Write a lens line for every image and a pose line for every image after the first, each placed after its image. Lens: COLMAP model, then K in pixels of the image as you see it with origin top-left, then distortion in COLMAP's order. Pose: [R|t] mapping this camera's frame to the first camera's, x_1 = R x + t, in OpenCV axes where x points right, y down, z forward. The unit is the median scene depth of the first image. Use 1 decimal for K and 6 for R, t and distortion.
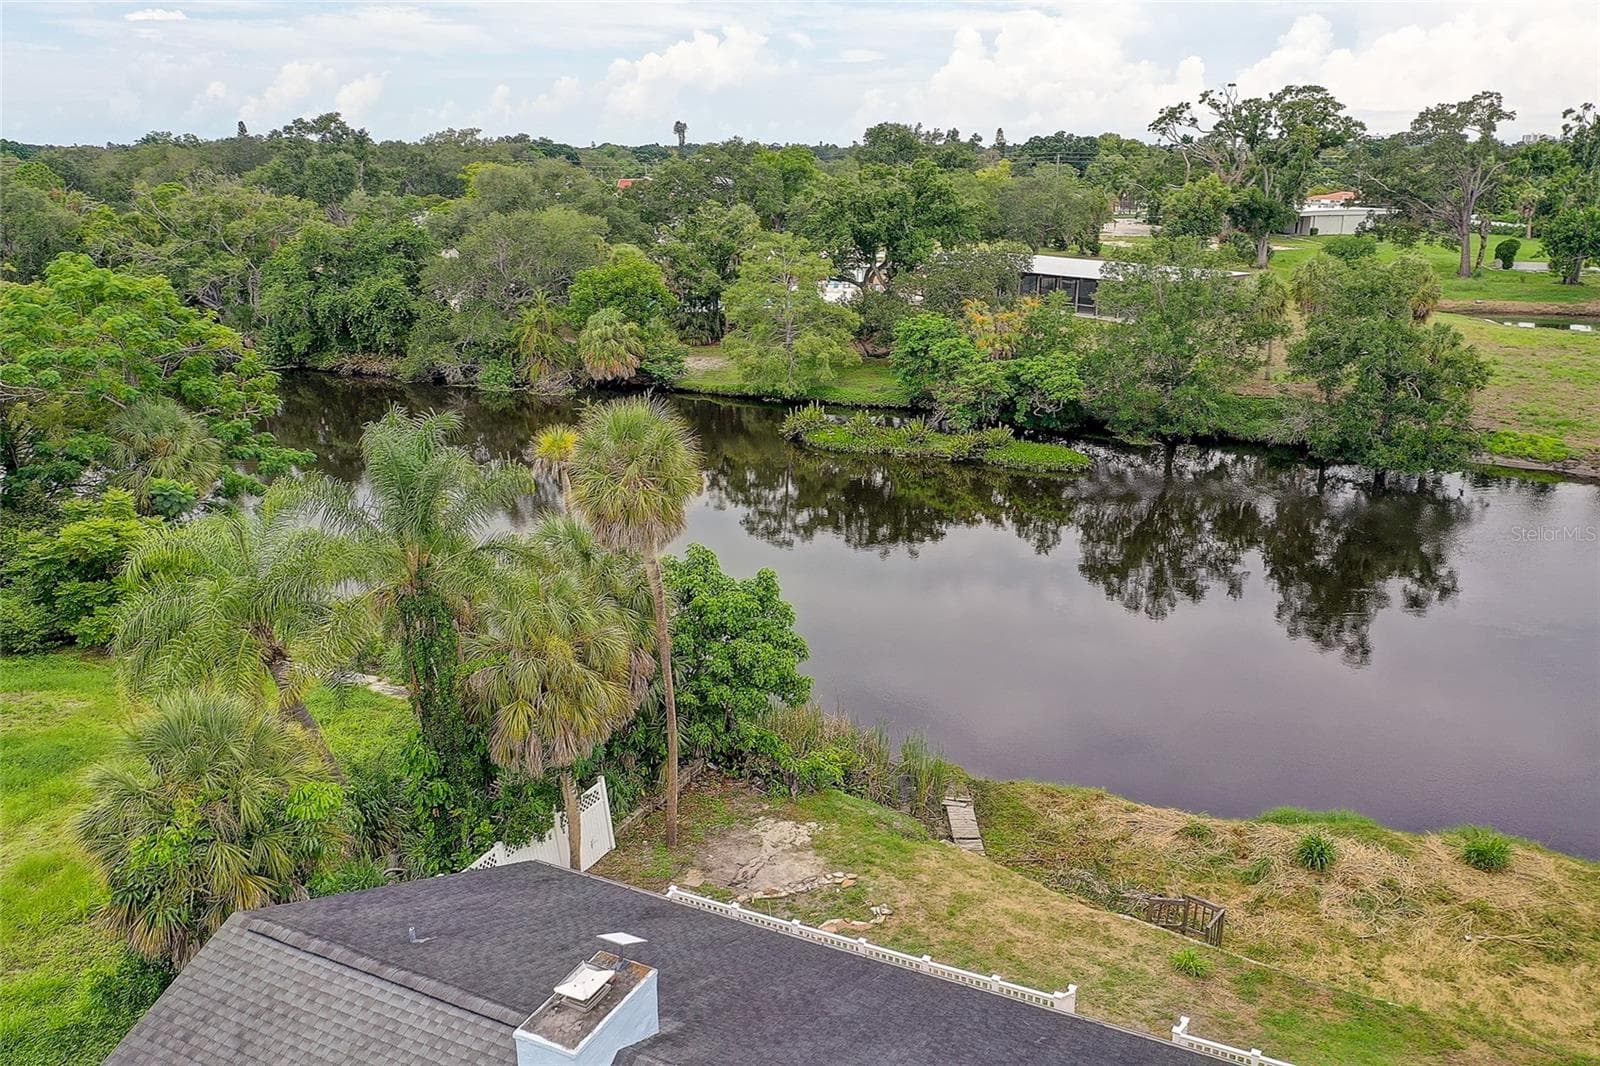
lens RADIAL K [[1262.6, 0, 801.8], [0, 1262.6, 537.1], [0, 0, 1]] dist [-0.000034, 0.007830]
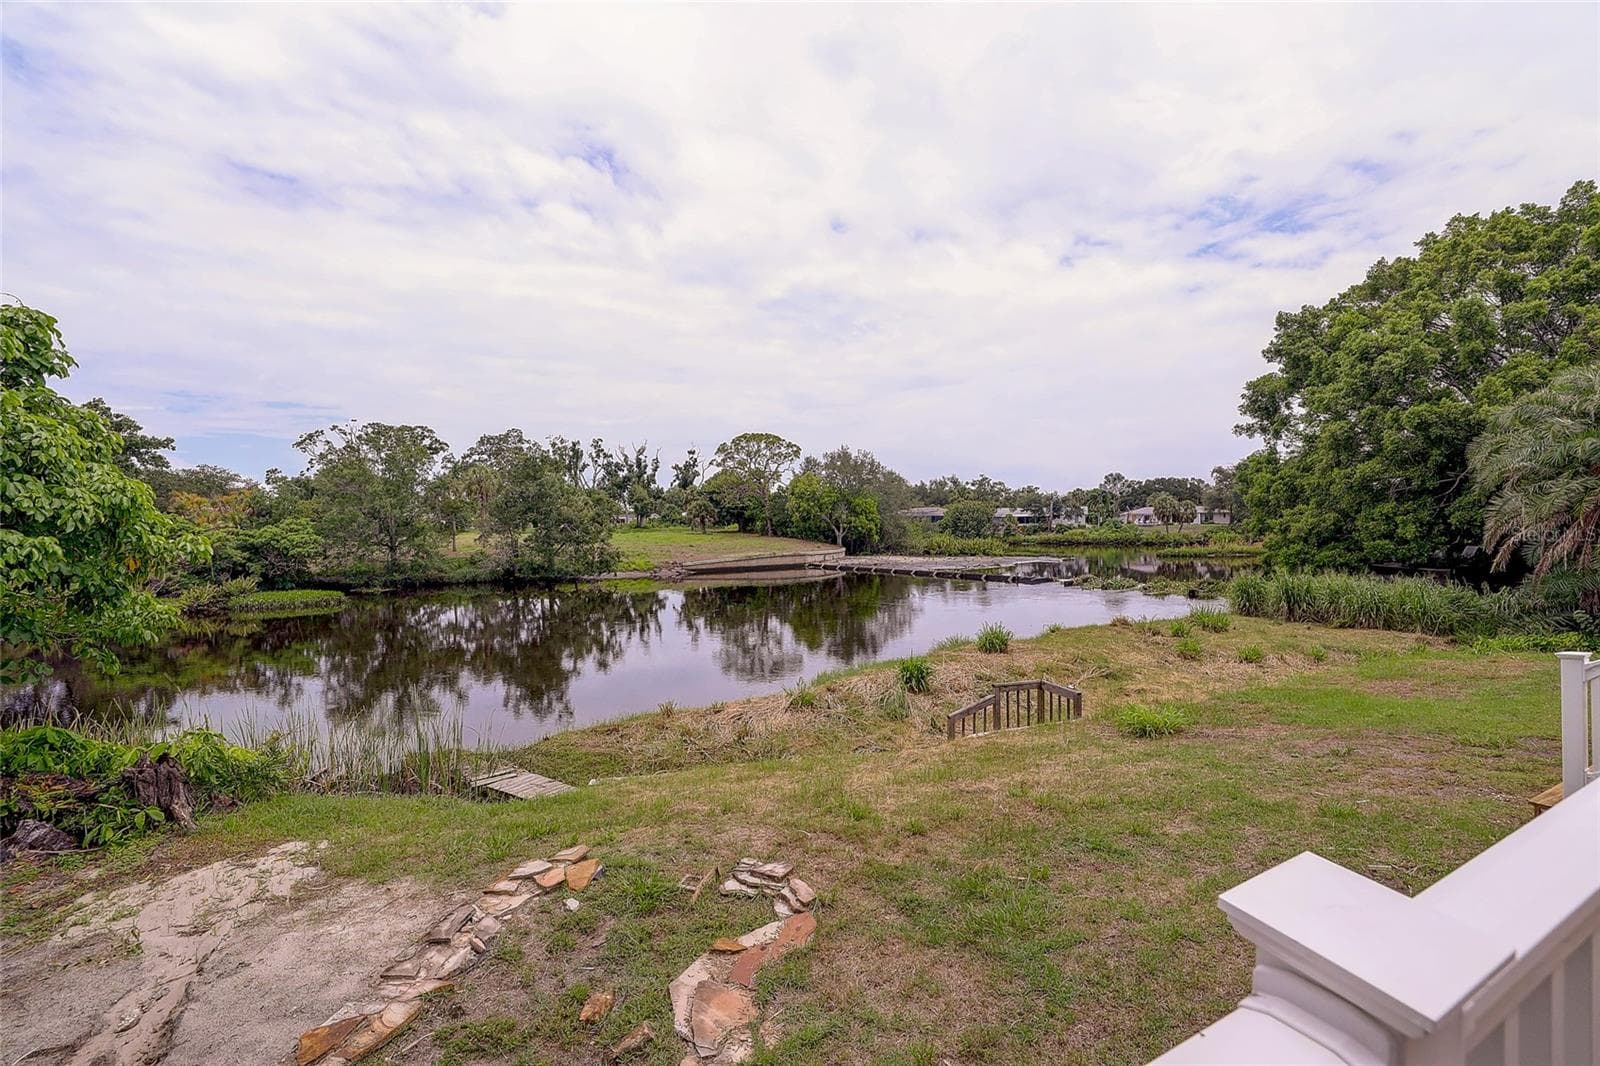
lens RADIAL K [[690.9, 0, 796.1], [0, 690.9, 527.3], [0, 0, 1]] dist [-0.051062, 0.020501]
pose [[0.590833, -0.013533, 0.806680, -0.021903], [0.250517, 0.953514, -0.167489, 0.074213], [-0.766914, 0.301045, 0.566758, 0.265962]]
